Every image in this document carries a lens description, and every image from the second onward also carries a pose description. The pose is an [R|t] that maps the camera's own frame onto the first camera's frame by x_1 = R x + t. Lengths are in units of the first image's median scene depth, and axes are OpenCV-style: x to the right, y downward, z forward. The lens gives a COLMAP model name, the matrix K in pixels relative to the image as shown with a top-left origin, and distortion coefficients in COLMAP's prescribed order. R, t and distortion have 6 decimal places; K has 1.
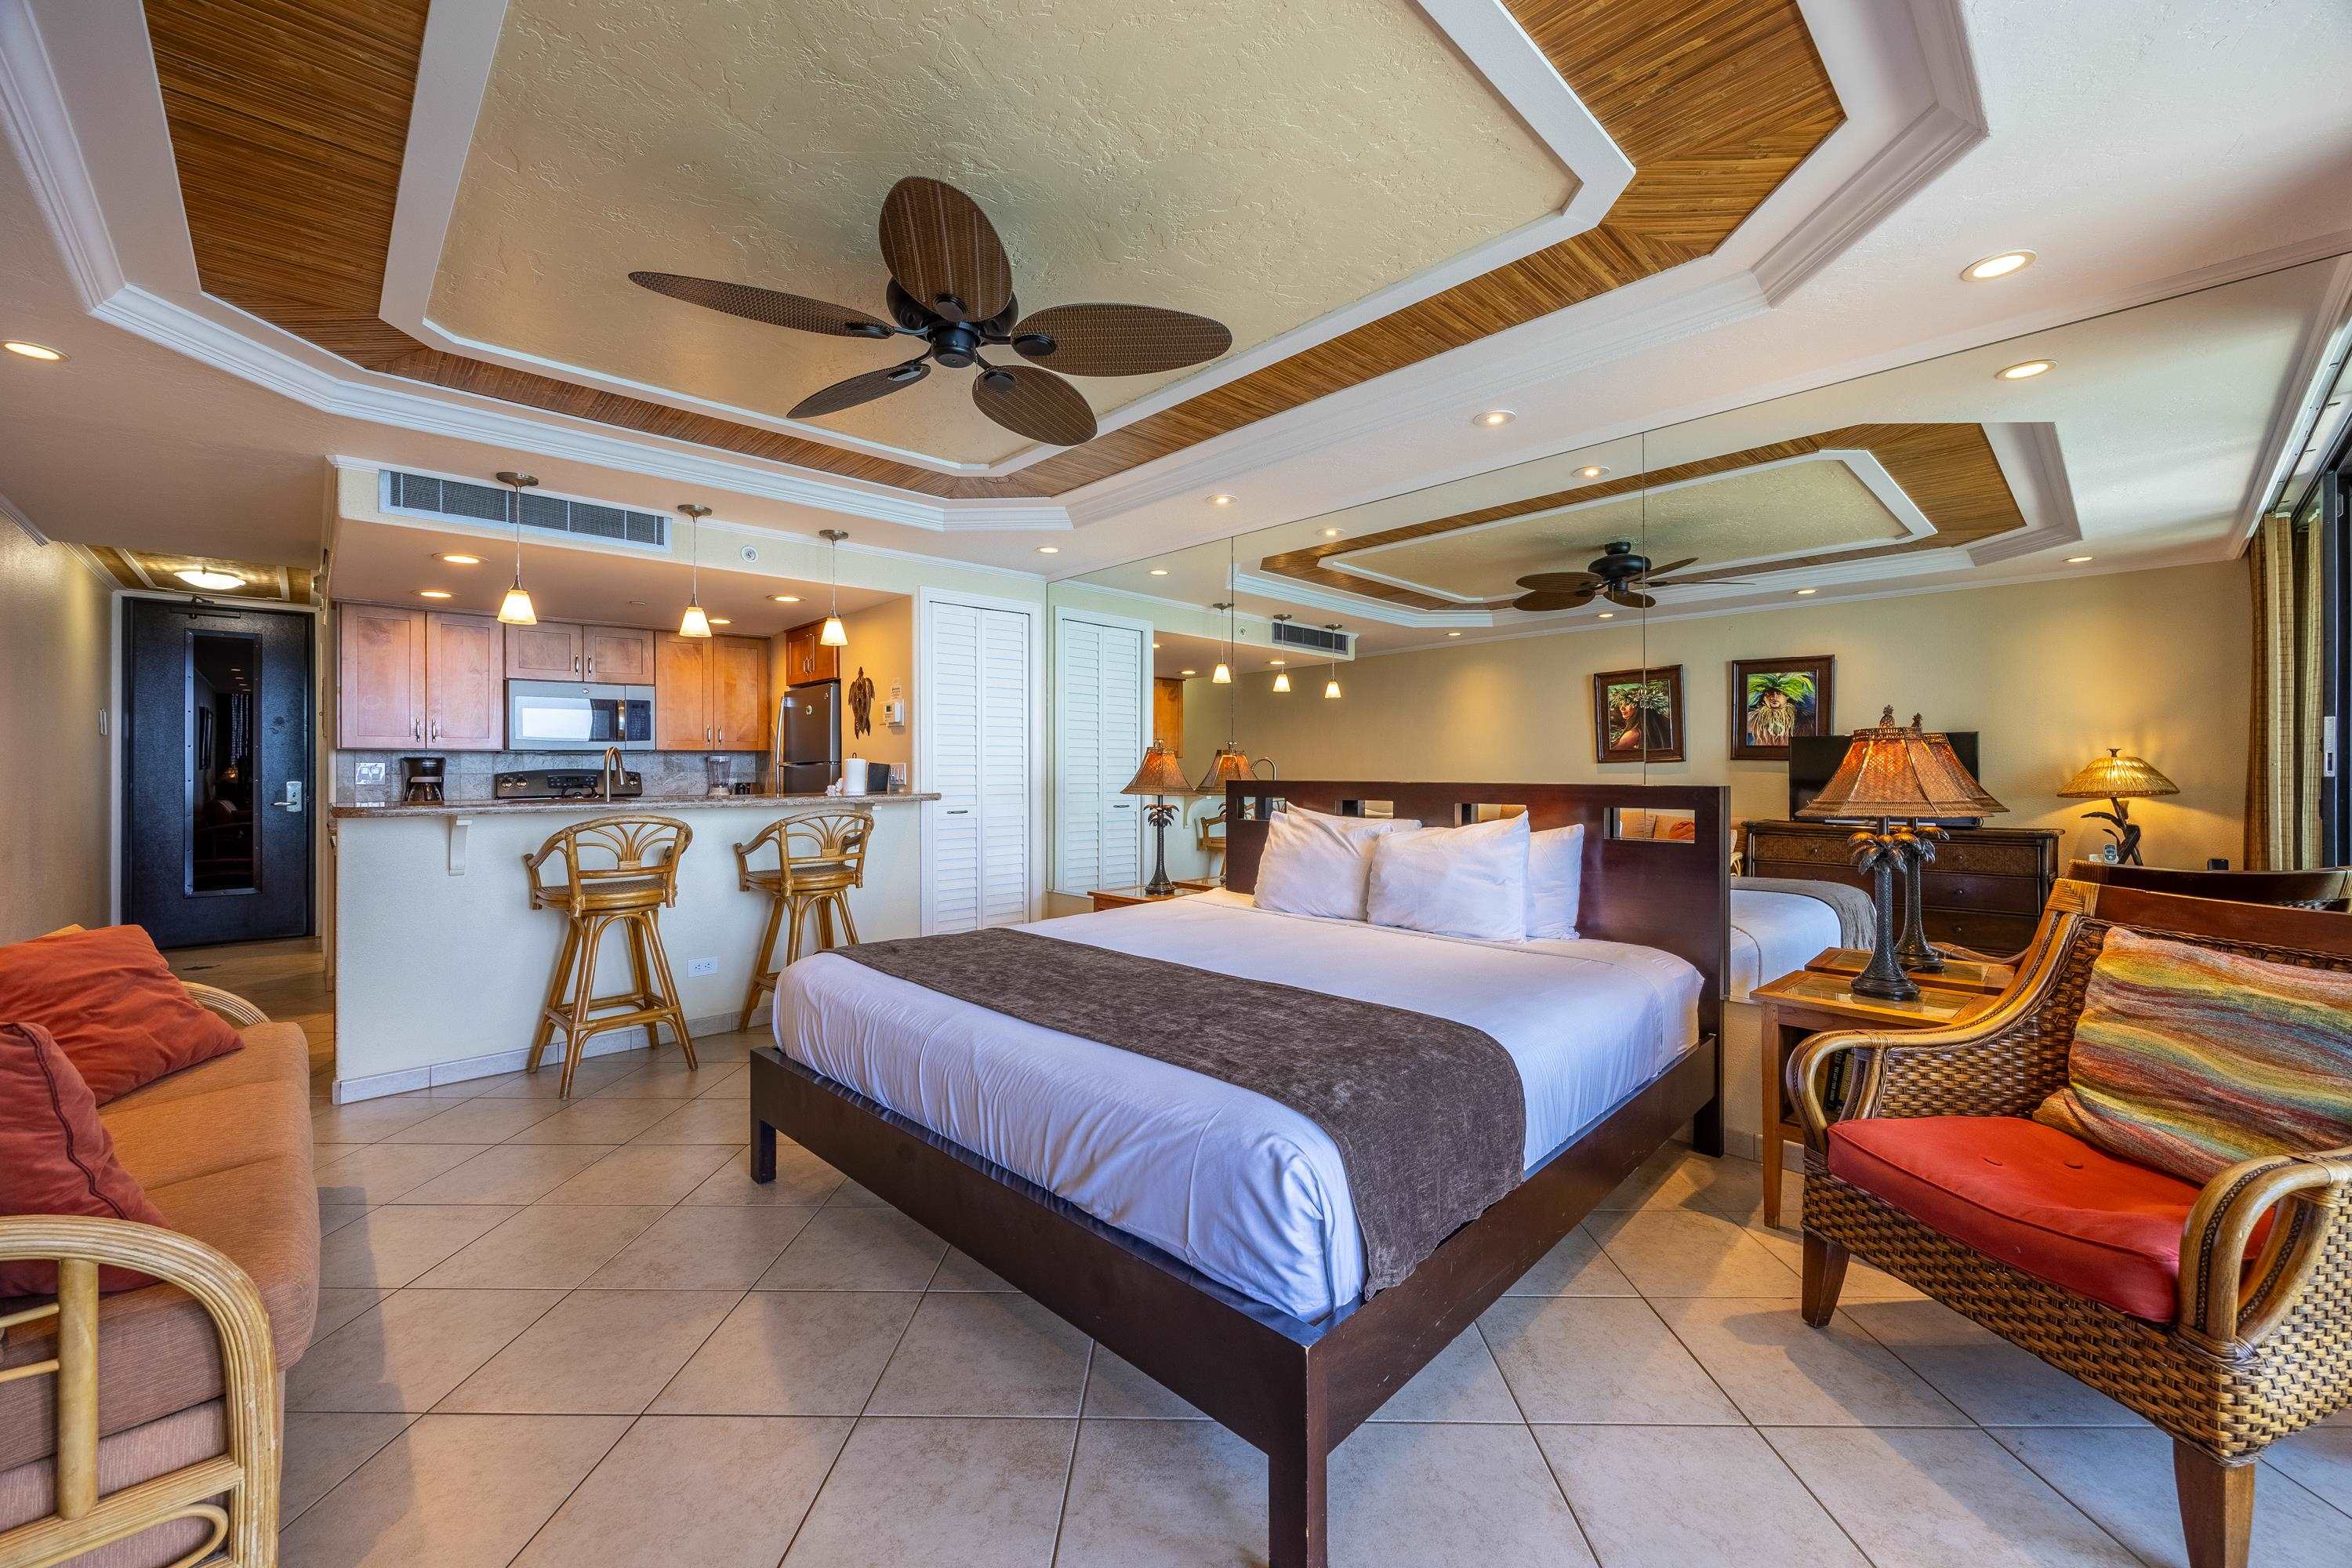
lens RADIAL K [[919.1, 0, 1197.1], [0, 919.1, 780.4], [0, 0, 1]] dist [-0.006949, -0.000215]
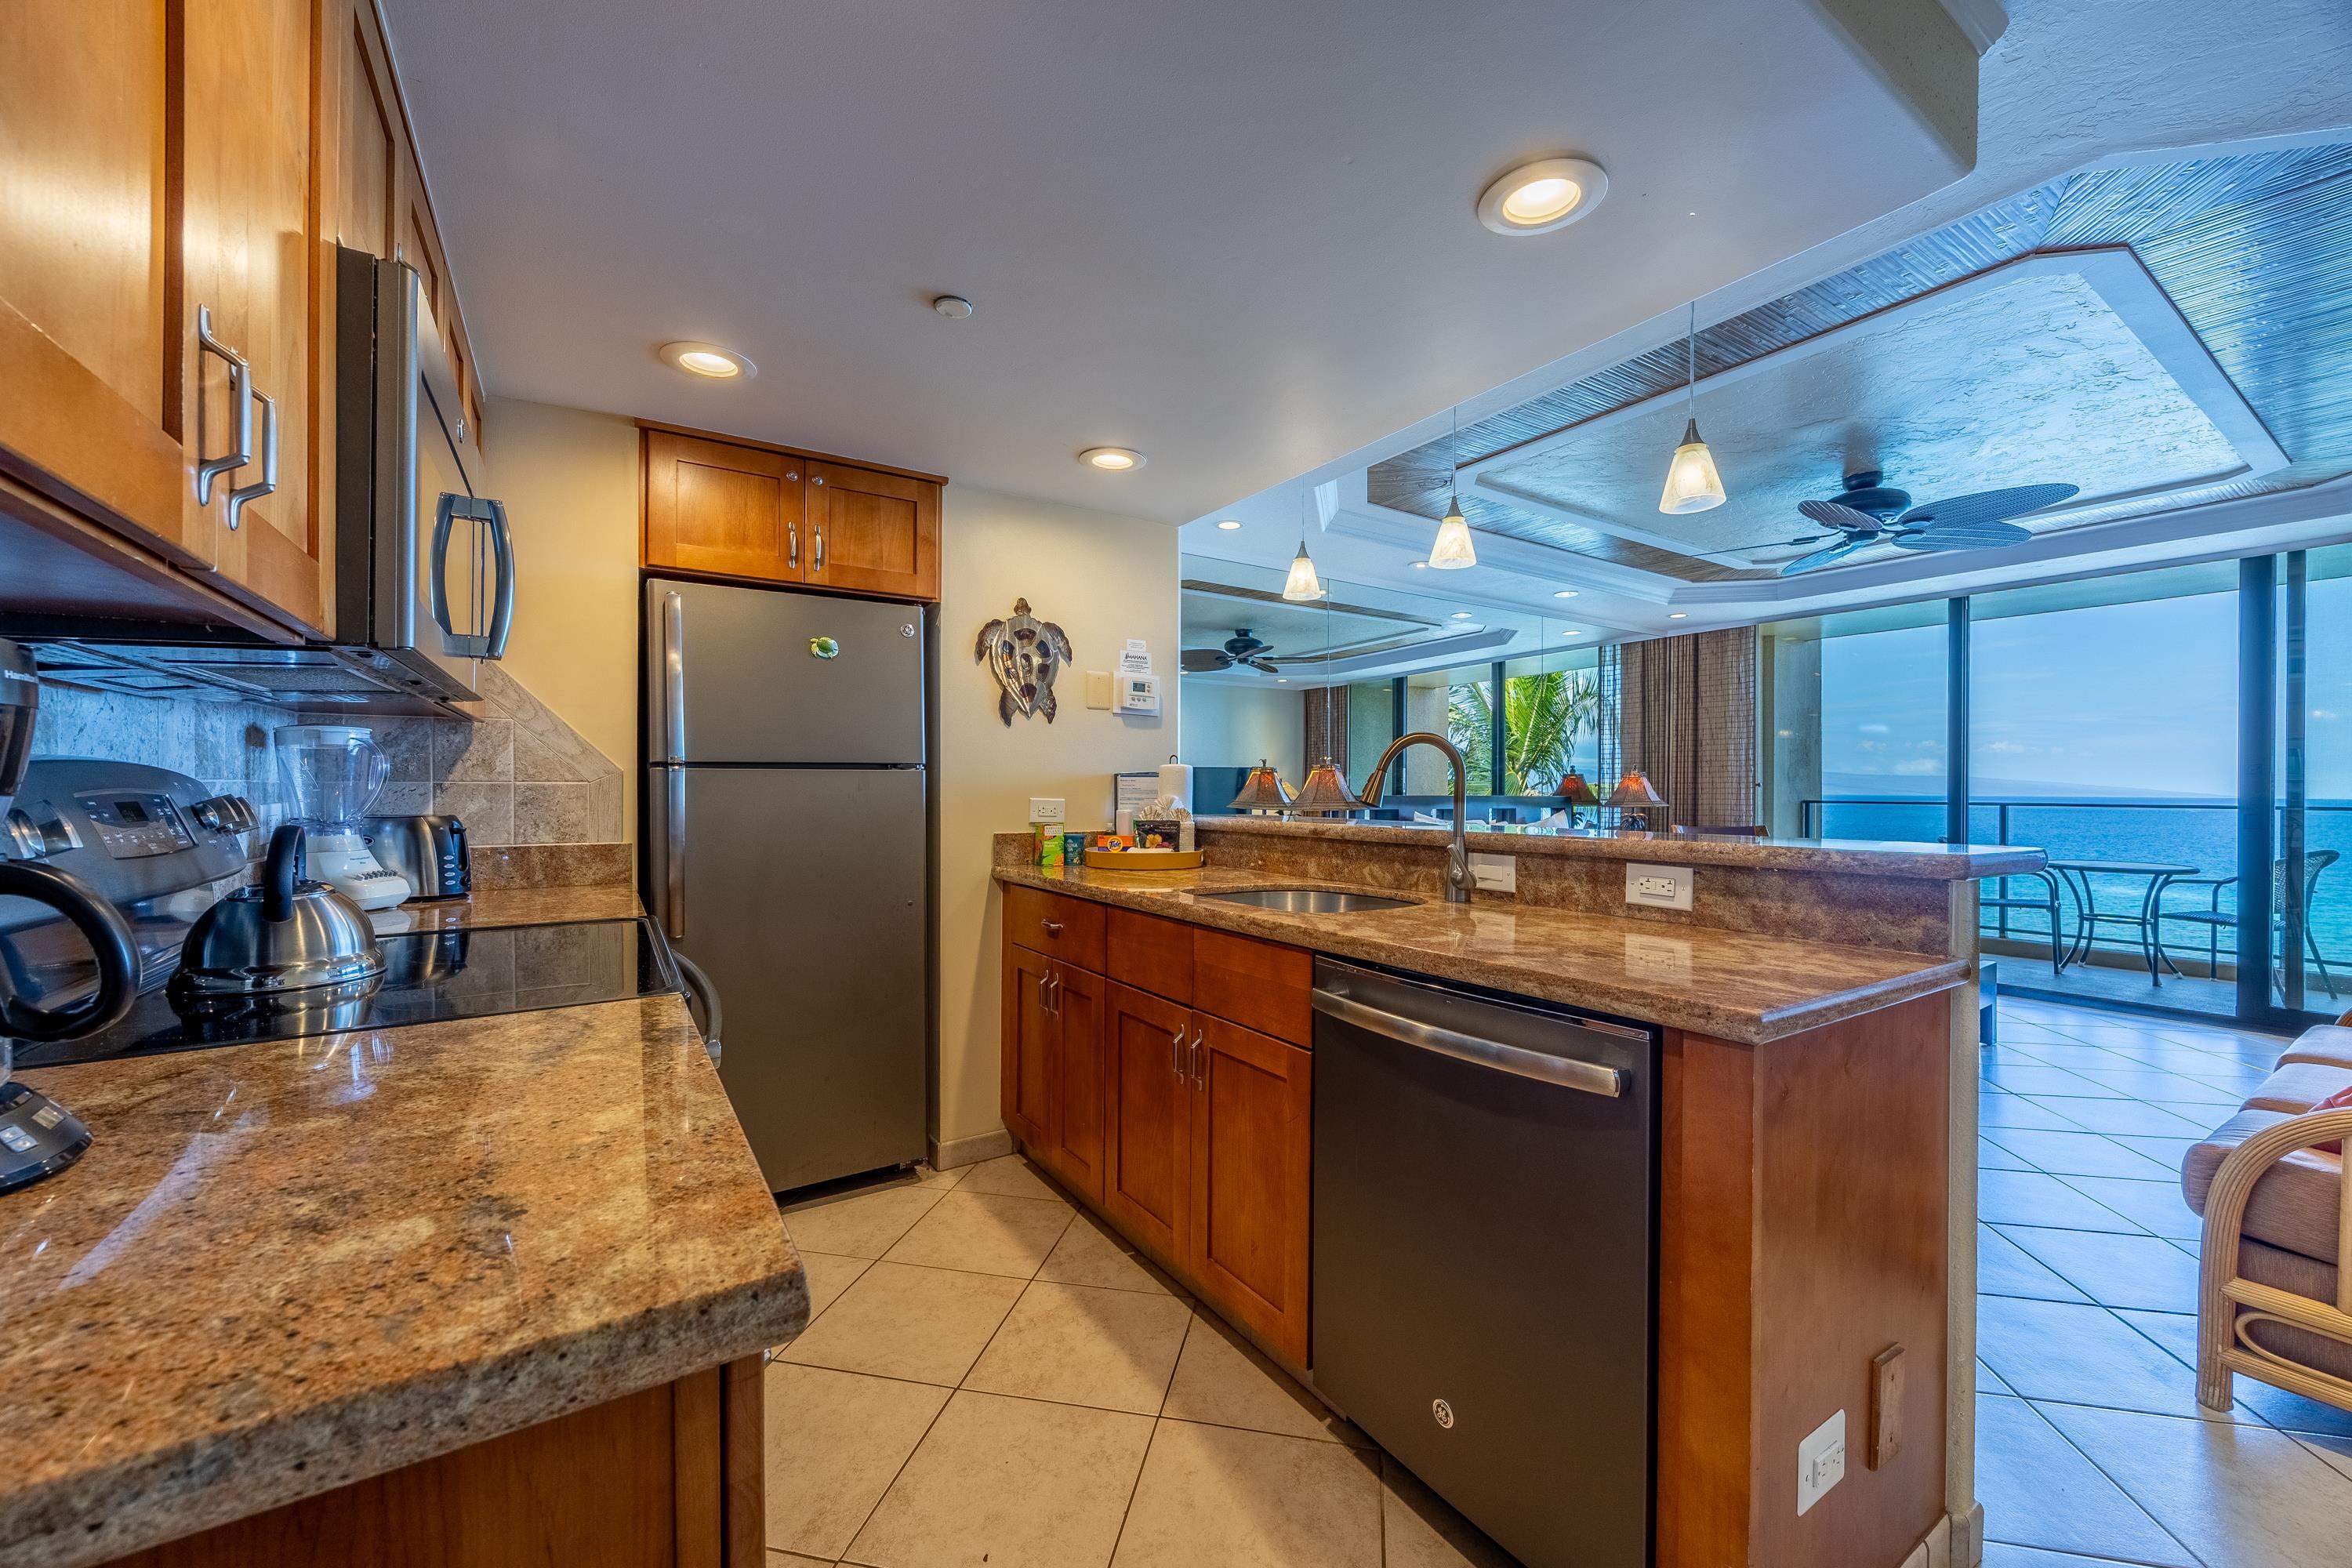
lens RADIAL K [[897.5, 0, 1164.9], [0, 897.5, 787.4], [0, 0, 1]] dist [0.002630, -0.000226]
pose [[0.196145, 0.005151, 0.980561, -0.767914], [0.008565, 0.999939, -0.006966, -0.003047], [-0.980538, 0.009764, 0.196089, 0.696257]]
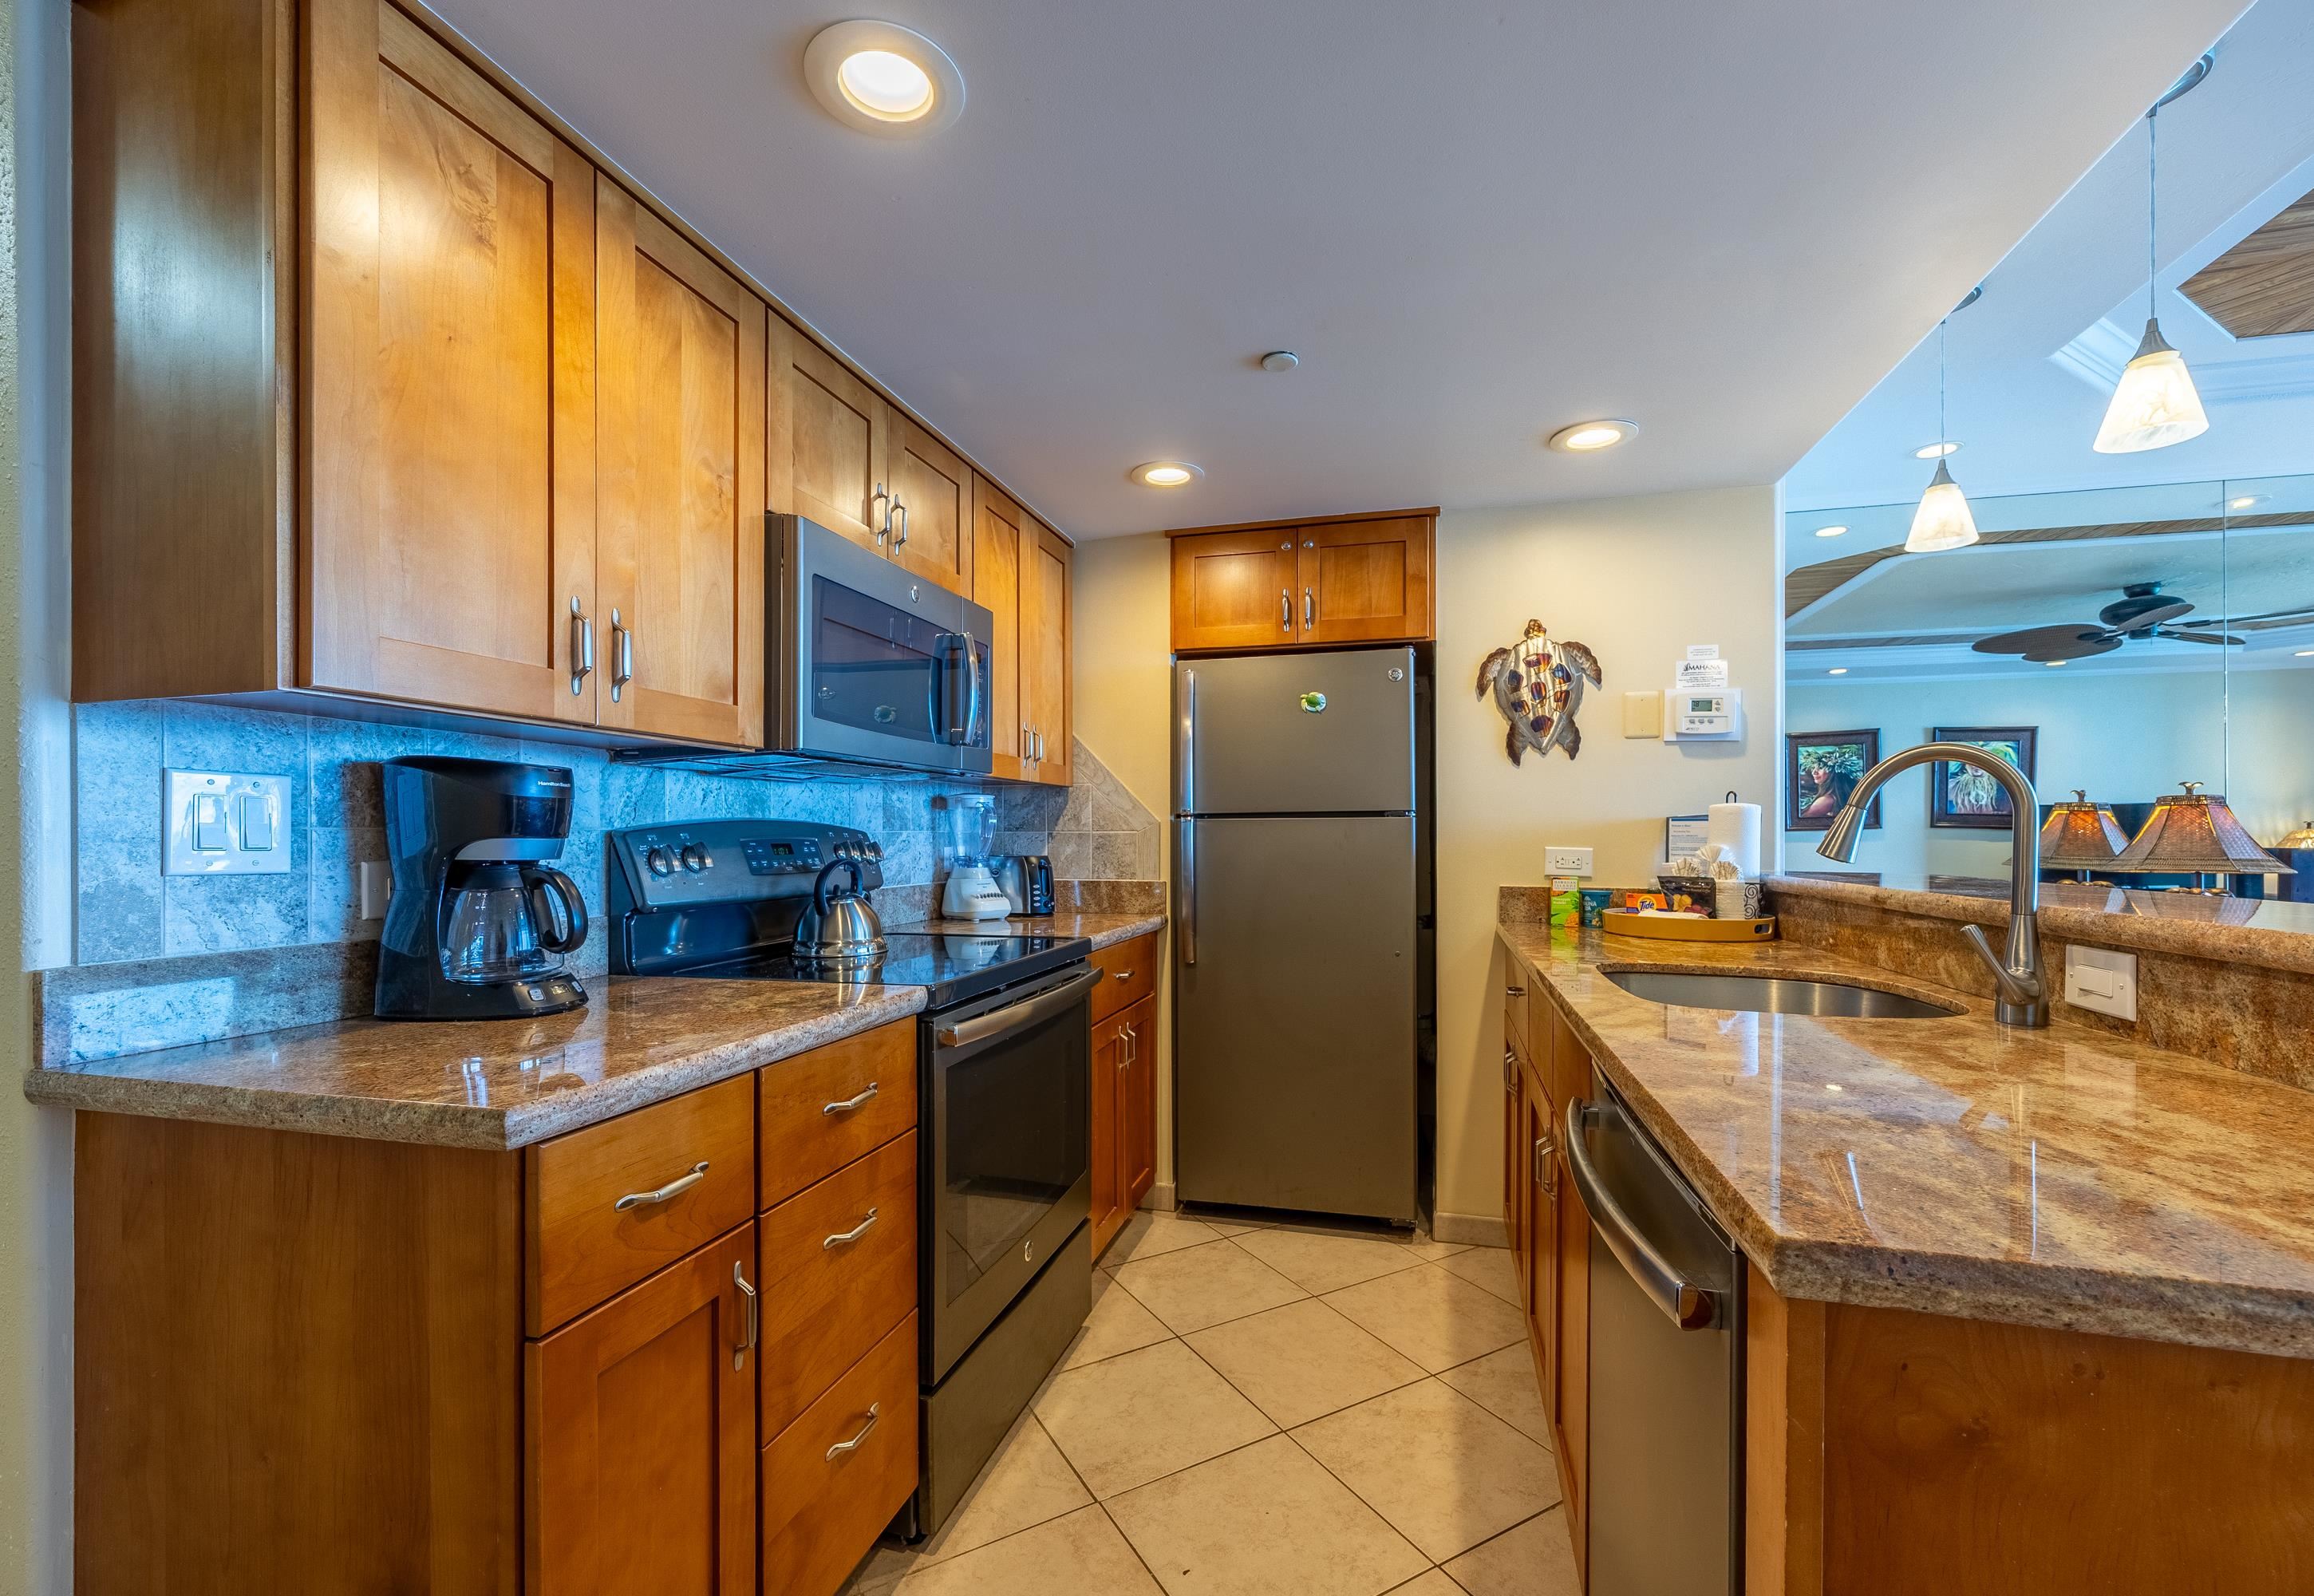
lens RADIAL K [[945.3, 0, 1166.8], [0, 945.3, 833.4], [0, 0, 1]] dist [-0.001300, 0.000078]
pose [[0.857424, 0.006383, 0.514572, -0.688604], [0.001951, 0.999876, -0.015653, -0.001094], [-0.514608, 0.014425, 0.857304, 0.575367]]
